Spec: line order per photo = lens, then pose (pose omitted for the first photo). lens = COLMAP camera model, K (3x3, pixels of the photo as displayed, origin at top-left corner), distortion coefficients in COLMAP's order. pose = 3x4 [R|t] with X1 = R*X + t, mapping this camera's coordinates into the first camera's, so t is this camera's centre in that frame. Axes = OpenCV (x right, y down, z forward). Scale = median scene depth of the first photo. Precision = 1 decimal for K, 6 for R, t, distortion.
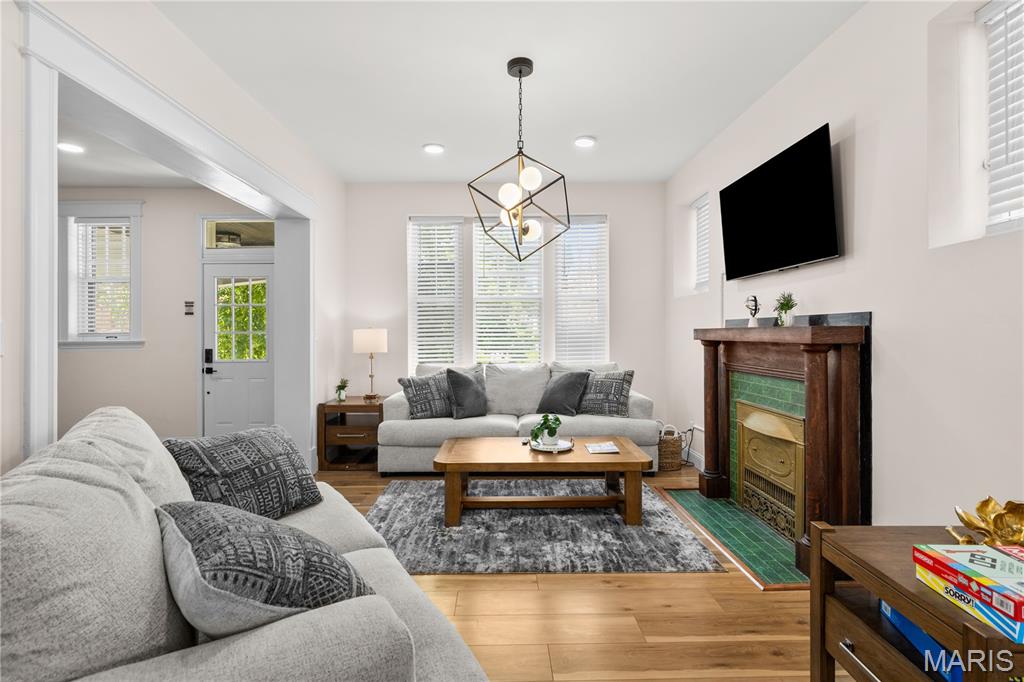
lens RADIAL K [[470.5, 0, 510.0], [0, 470.5, 331.1], [0, 0, 1]] dist [-0.003040, -0.000375]
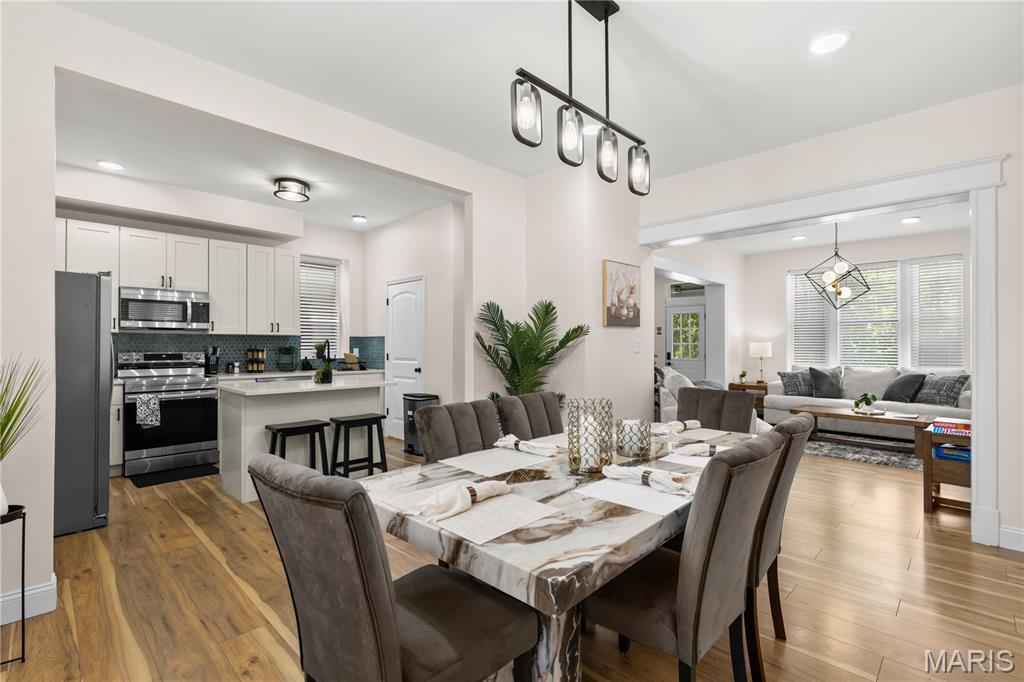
lens RADIAL K [[470.5, 0, 514.0], [0, 470.5, 339.6], [0, 0, 1]] dist [-0.003040, -0.000375]
pose [[0.692846, 0.003580, -0.721077, 0.329208], [-0.009787, 0.999942, -0.004439, 0.001521], [0.721020, 0.010132, 0.692841, -0.870876]]
